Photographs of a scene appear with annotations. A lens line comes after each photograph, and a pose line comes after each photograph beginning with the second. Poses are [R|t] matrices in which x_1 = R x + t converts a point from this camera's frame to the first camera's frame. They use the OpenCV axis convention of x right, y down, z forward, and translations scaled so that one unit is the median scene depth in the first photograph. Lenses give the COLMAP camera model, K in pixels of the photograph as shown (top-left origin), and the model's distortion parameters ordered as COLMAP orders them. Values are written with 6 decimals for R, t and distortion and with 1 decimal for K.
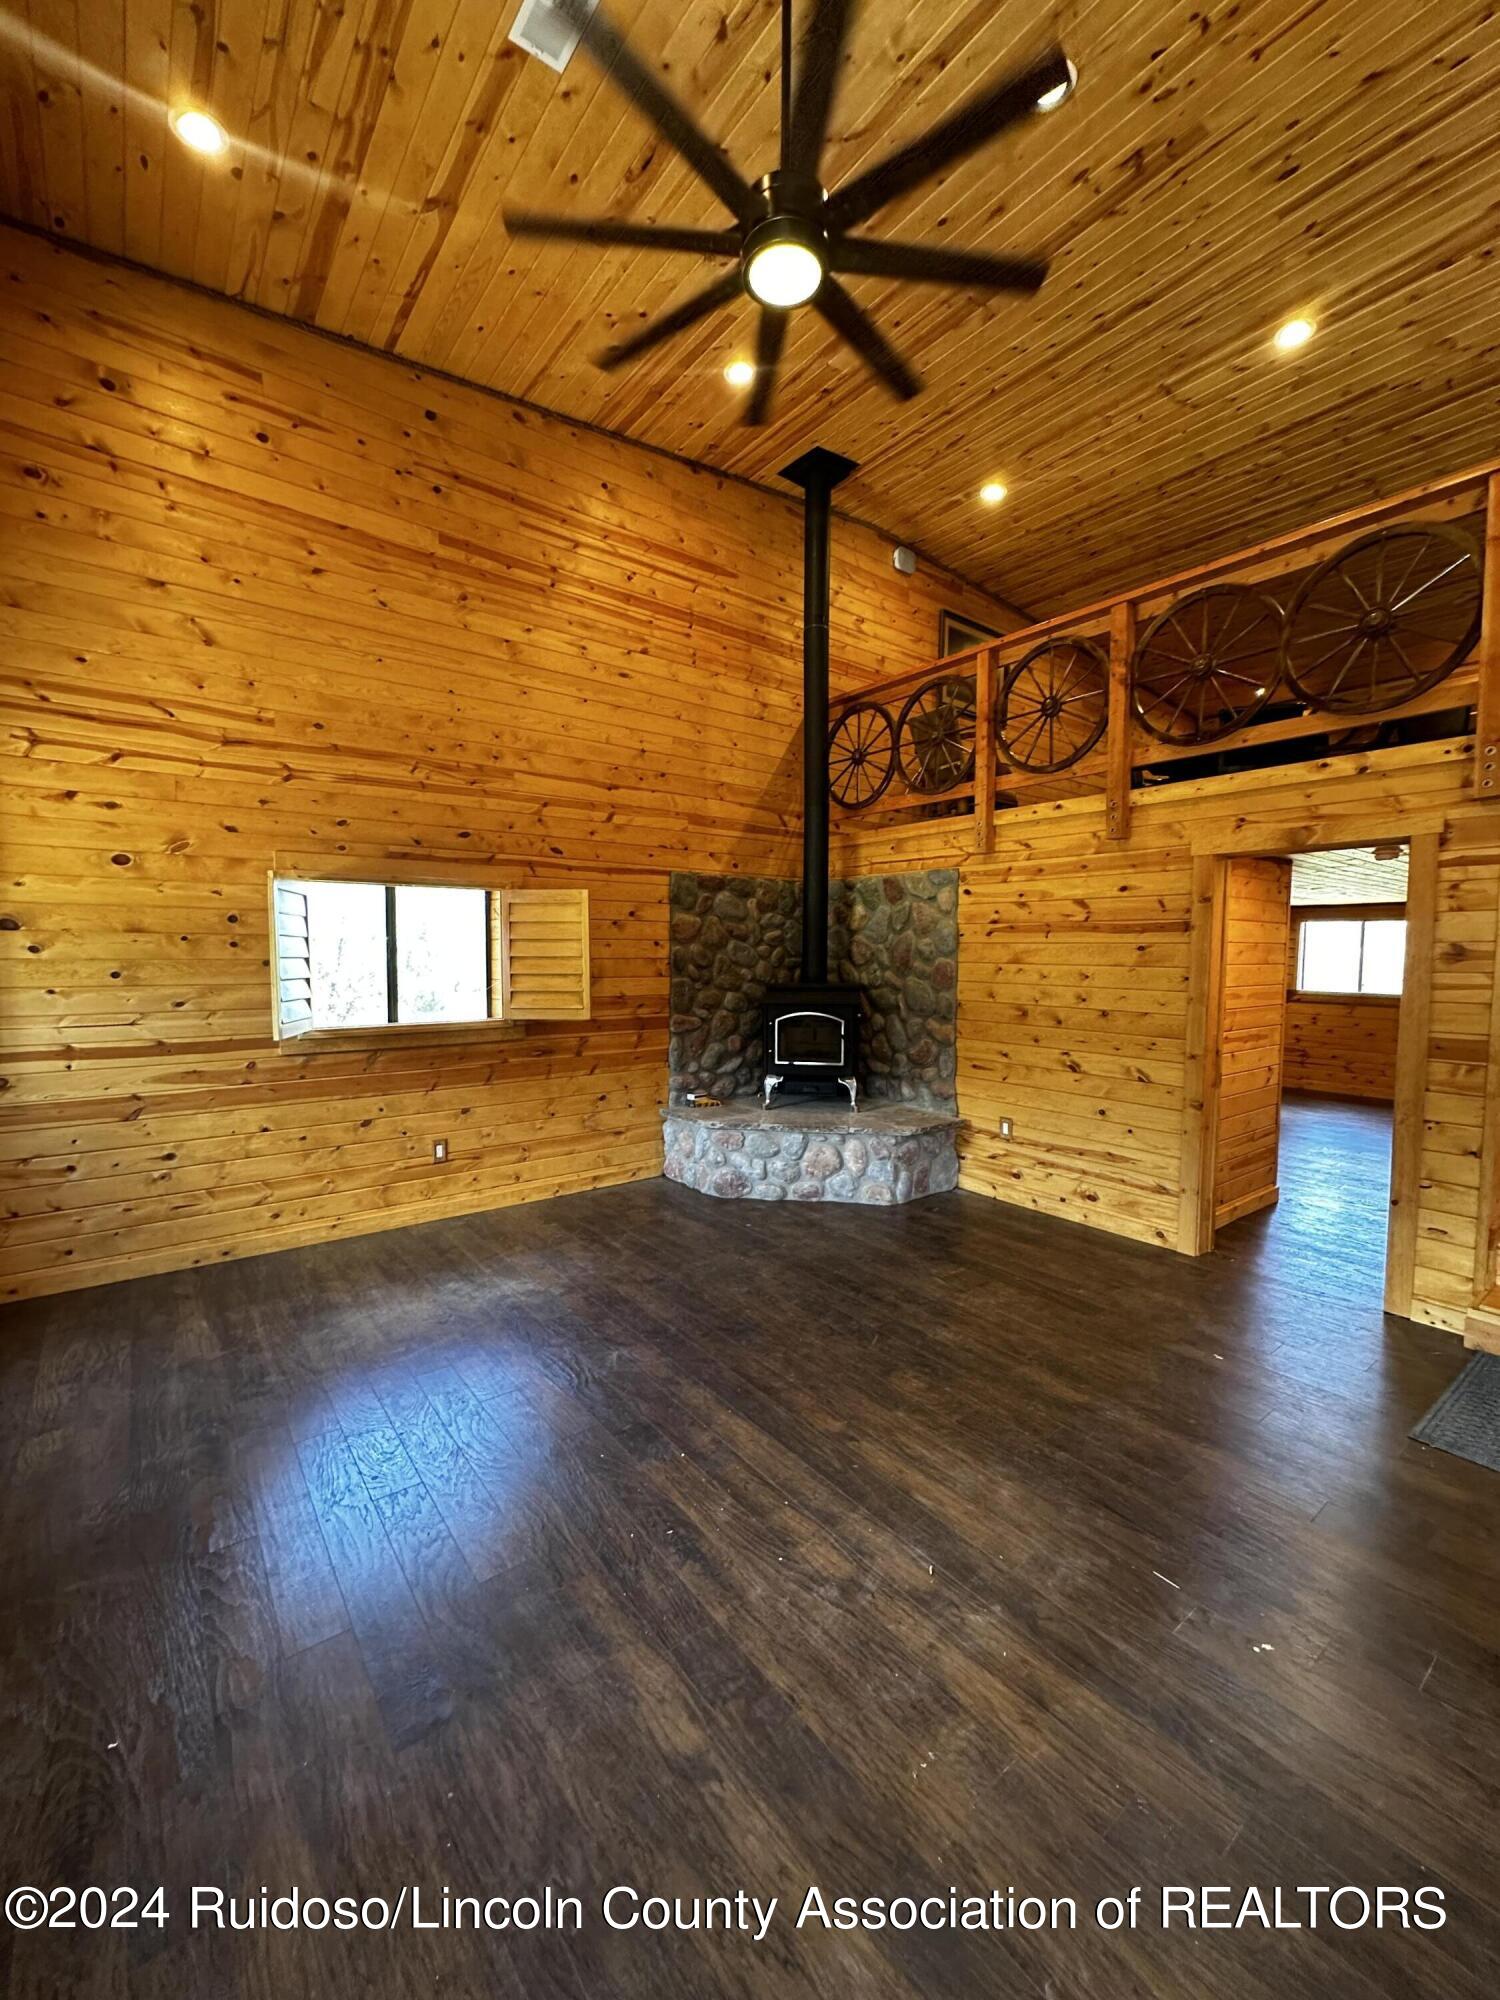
lens RADIAL K [[800.0, 0, 750.1], [0, 800.0, 1002.1], [0, 0, 1]] dist [-0.004365, 0.001103]
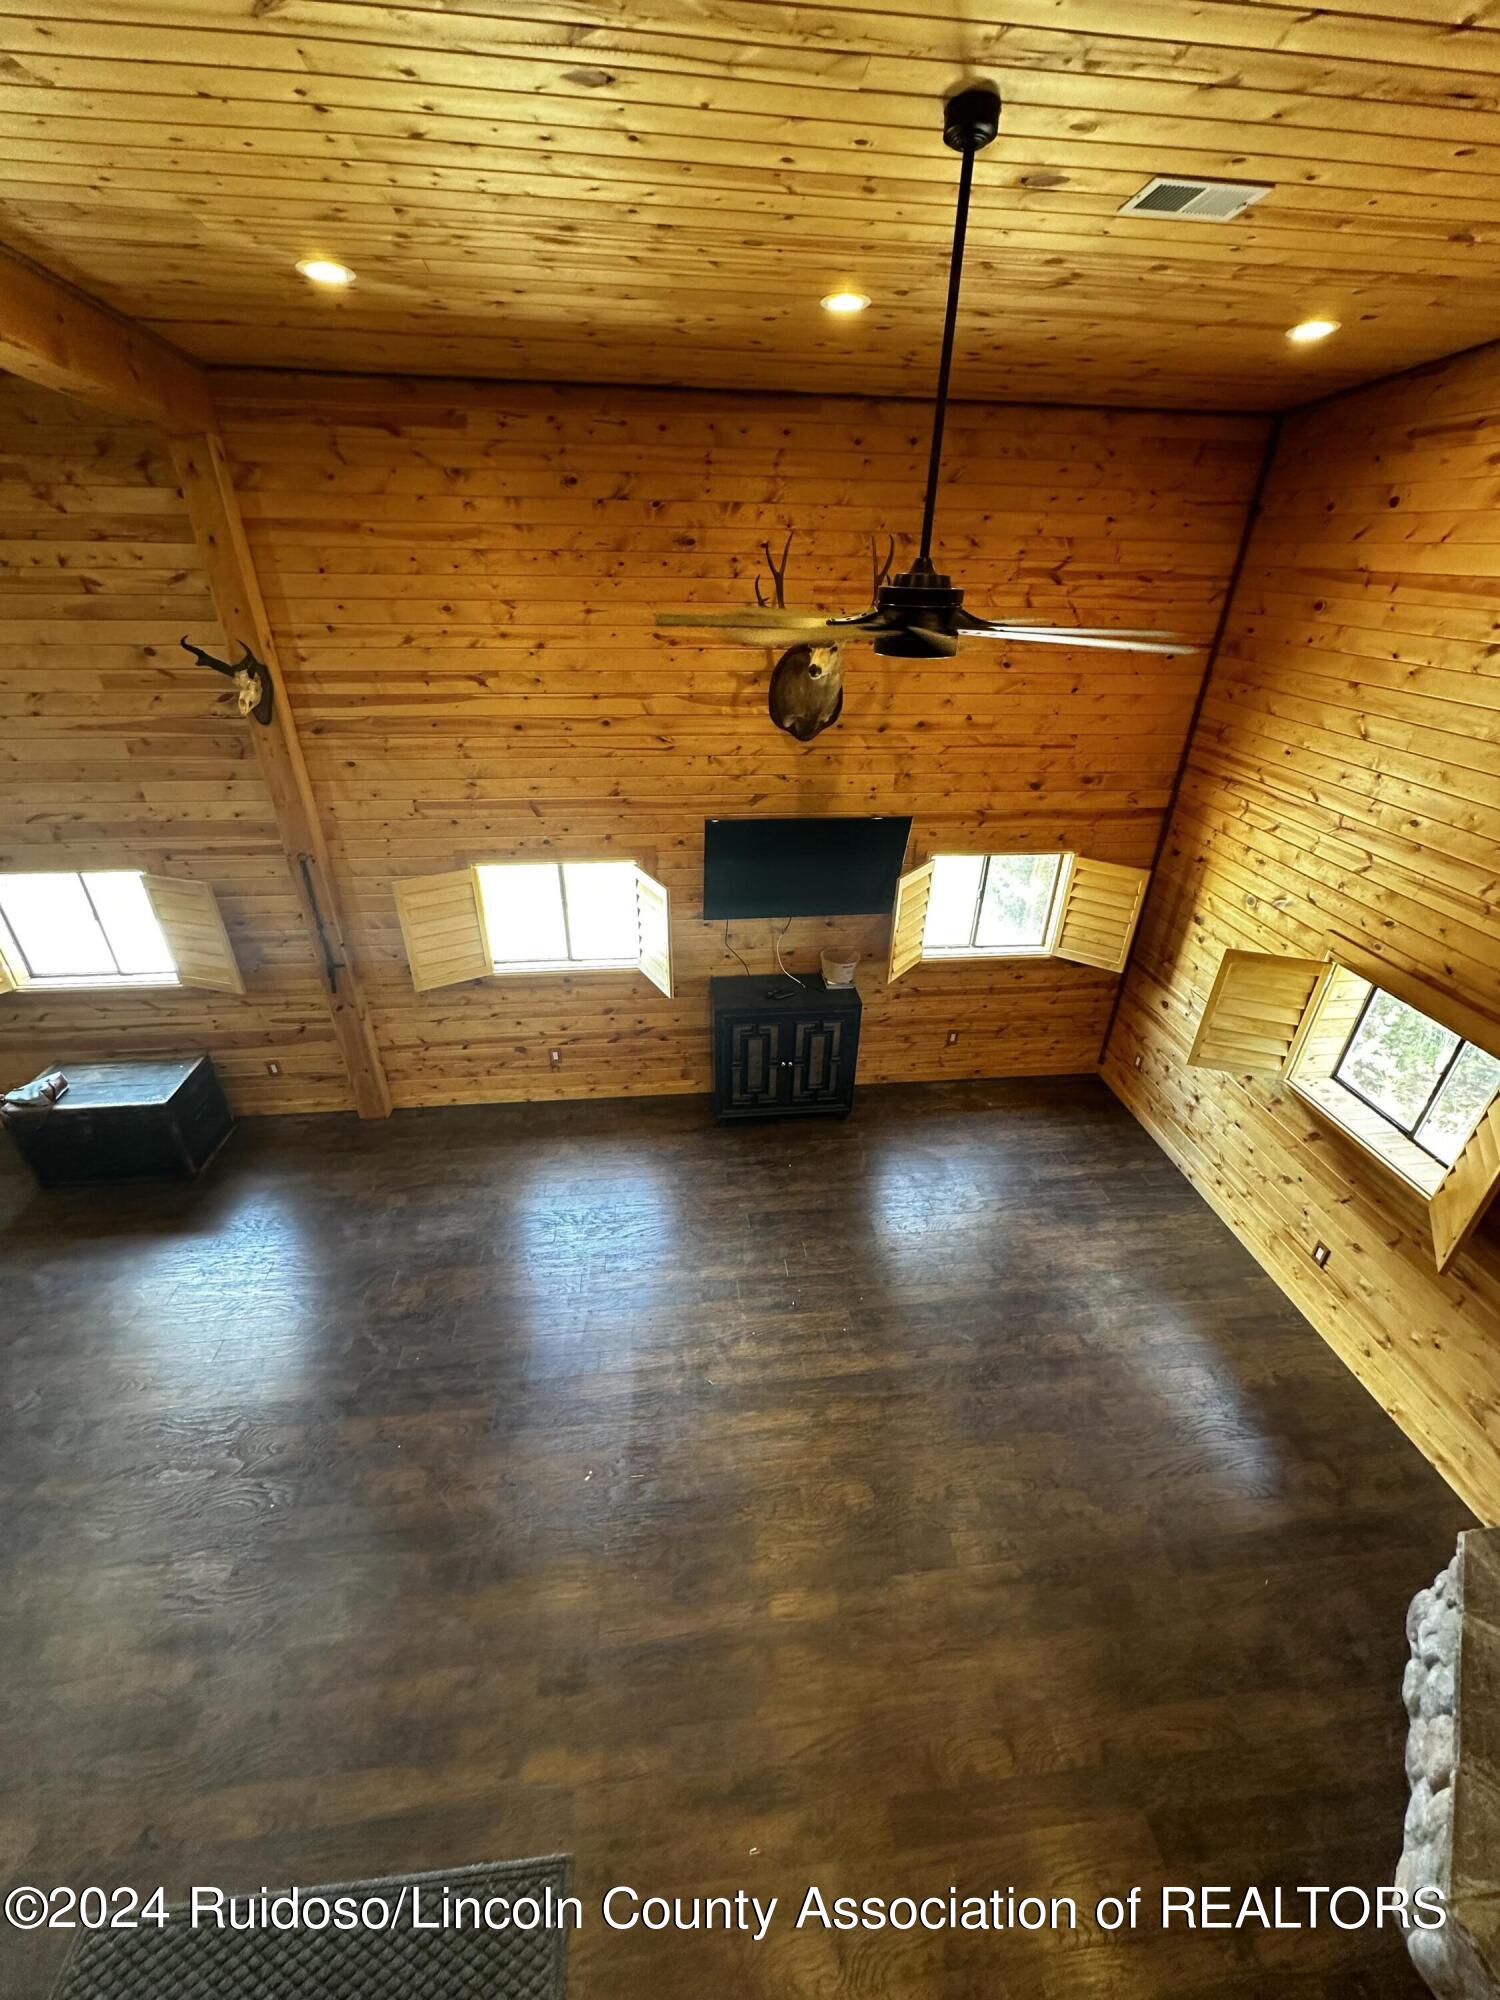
lens RADIAL K [[800.0, 0, 752.9], [0, 800.0, 1002.4], [0, 0, 1]] dist [-0.004365, 0.001103]
pose [[-0.511516, 0.409672, -0.755328, 0.628876], [-0.079211, 0.852807, 0.516185, -0.570858], [0.855615, 0.323867, -0.403774, 0.760037]]
